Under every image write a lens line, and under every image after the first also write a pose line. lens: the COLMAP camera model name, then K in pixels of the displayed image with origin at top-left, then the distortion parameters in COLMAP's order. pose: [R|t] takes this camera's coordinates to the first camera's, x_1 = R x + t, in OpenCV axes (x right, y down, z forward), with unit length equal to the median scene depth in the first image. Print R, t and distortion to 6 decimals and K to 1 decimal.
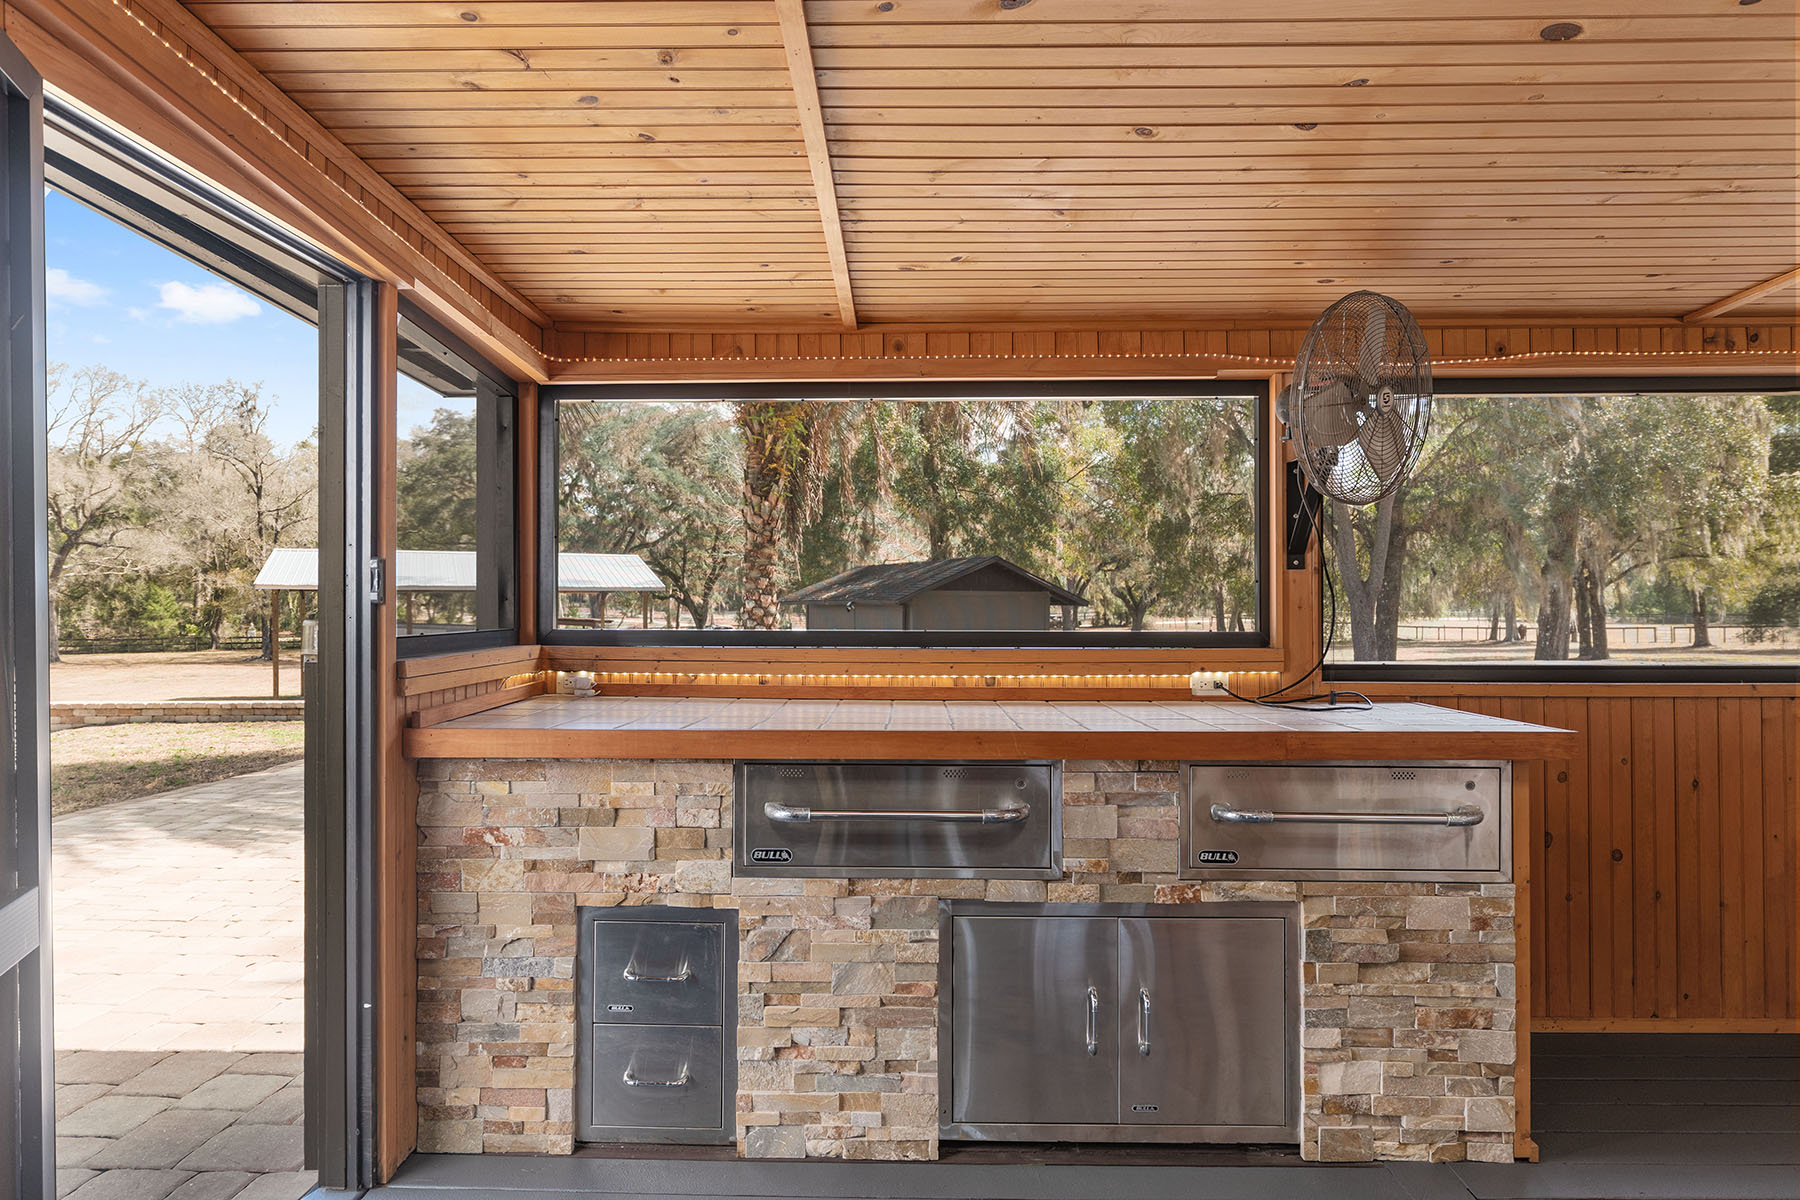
lens RADIAL K [[1086.0, 0, 901.7], [0, 1086.0, 589.3], [0, 0, 1]] dist [0.011728, 0.001207]
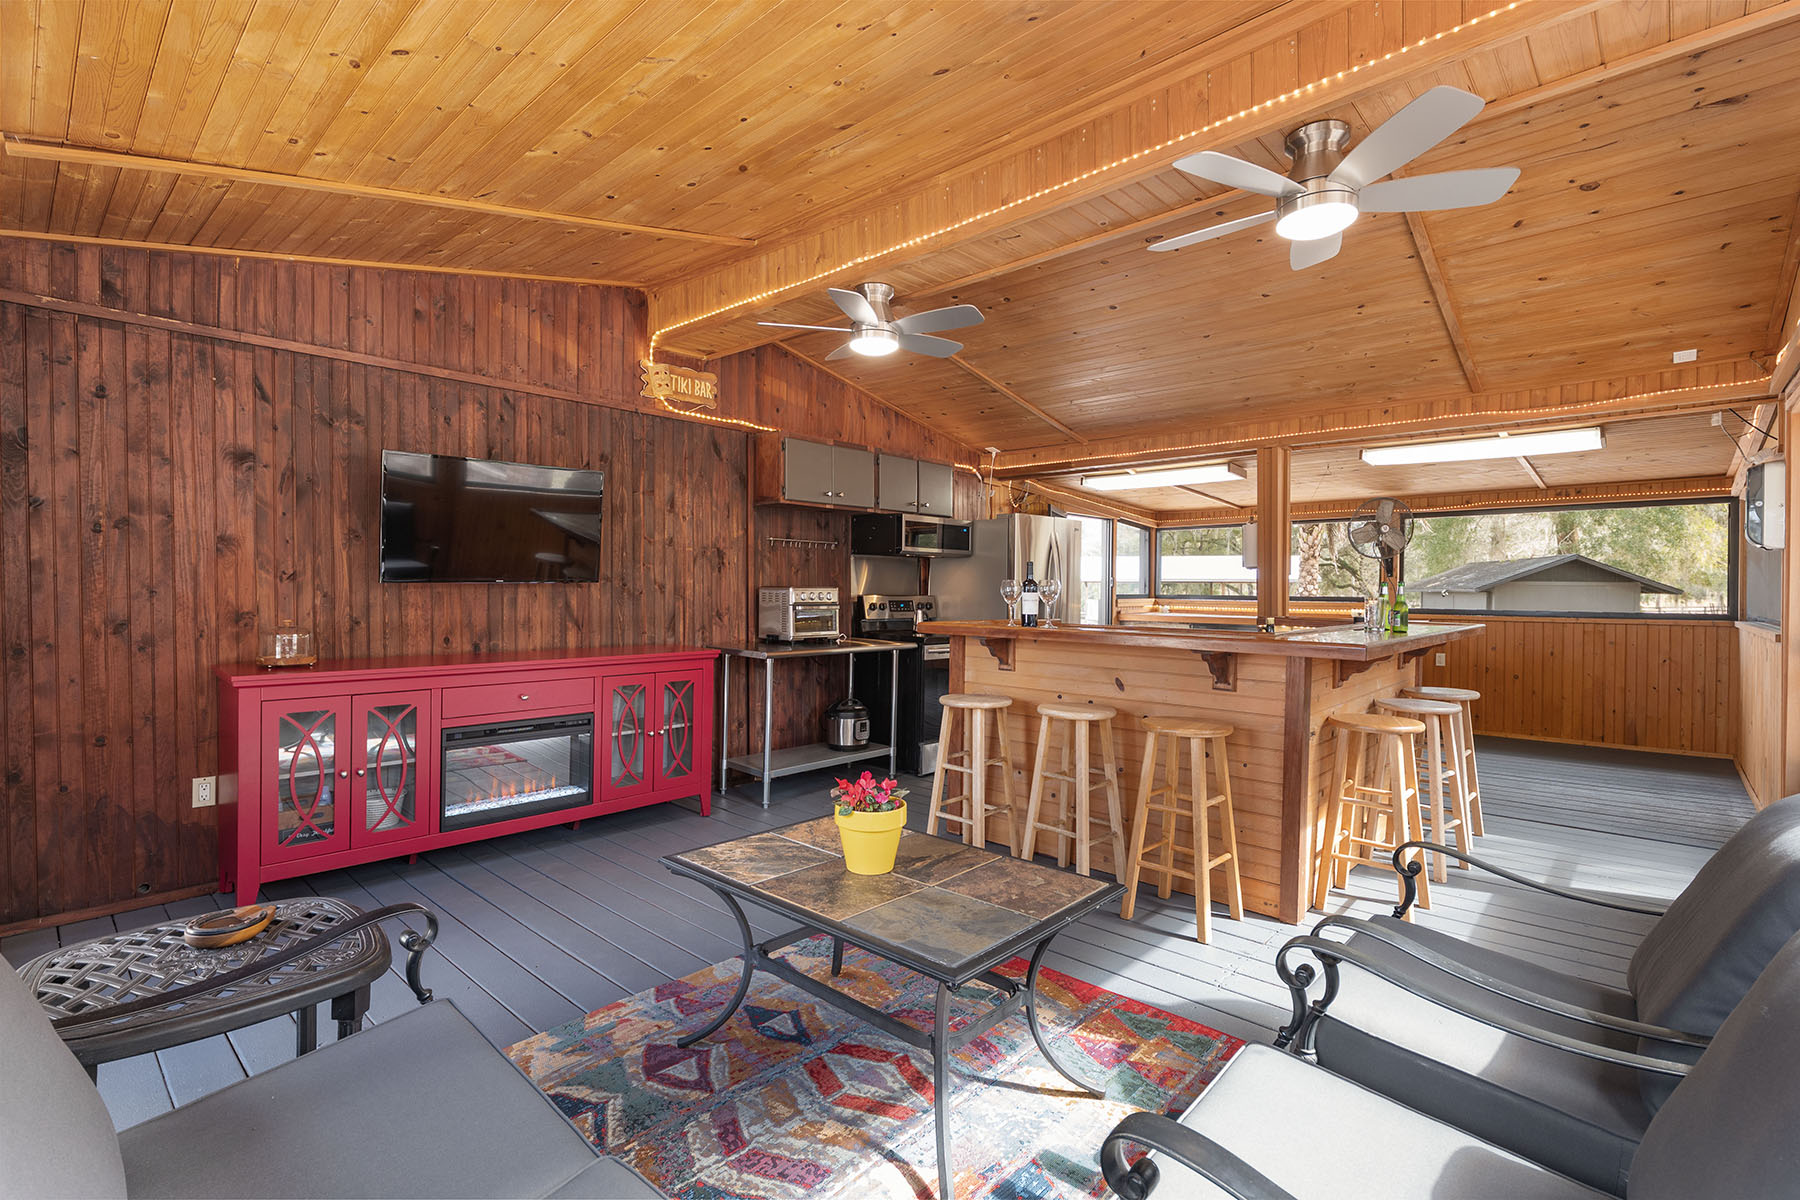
lens RADIAL K [[817.8, 0, 899.6], [0, 817.8, 594.5], [0, 0, 1]] dist [0.001397, 0.000127]
pose [[0.748995, 0.011009, -0.662484, 0.284638], [0.000085, 0.999860, 0.016711, -0.002381], [0.662576, -0.012573, 0.748889, -0.547681]]
